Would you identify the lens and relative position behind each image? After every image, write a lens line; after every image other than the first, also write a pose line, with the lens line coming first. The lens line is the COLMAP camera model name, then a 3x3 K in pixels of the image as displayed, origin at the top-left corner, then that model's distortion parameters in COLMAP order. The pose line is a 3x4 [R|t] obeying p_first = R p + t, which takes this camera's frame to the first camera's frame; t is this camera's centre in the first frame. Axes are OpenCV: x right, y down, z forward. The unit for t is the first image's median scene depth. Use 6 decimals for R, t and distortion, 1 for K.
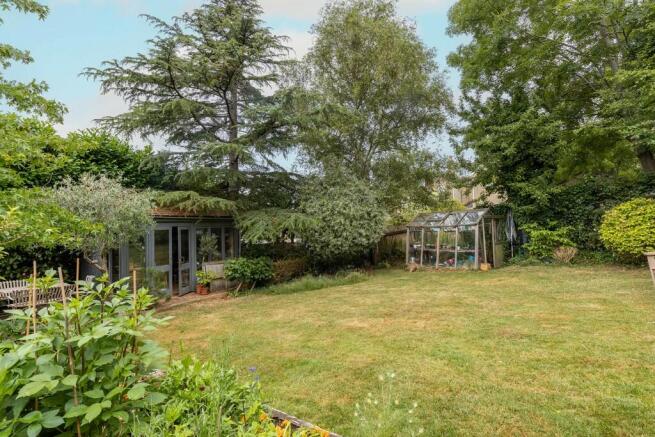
lens RADIAL K [[293.2, 0, 327.6], [0, 293.2, 214.5], [0, 0, 1]] dist [0.000730, 0.000276]
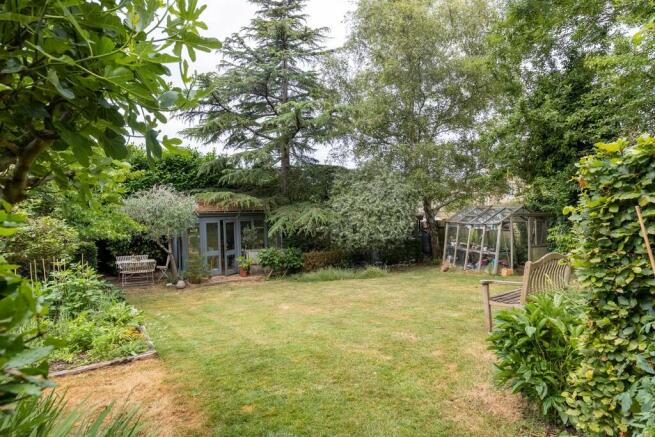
lens RADIAL K [[361.8, 0, 328.7], [0, 361.8, 208.7], [0, 0, 1]] dist [-0.000275, 0.000043]
pose [[0.913735, 0.007815, -0.406235, 0.465478], [0.014734, 0.998520, 0.052351, -0.073149], [0.406043, -0.053821, 0.912268, -0.188996]]
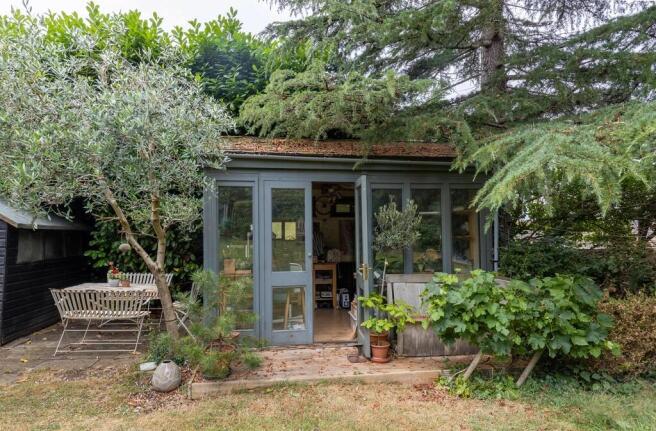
lens RADIAL K [[376.4, 0, 328.0], [0, 376.4, 215.5], [0, 0, 1]] dist [0.001311, 0.000455]
pose [[0.671656, -0.020876, -0.740569, -0.103465], [0.014392, 0.999782, -0.015130, 0.089761], [0.740723, -0.000496, 0.671810, 0.593444]]
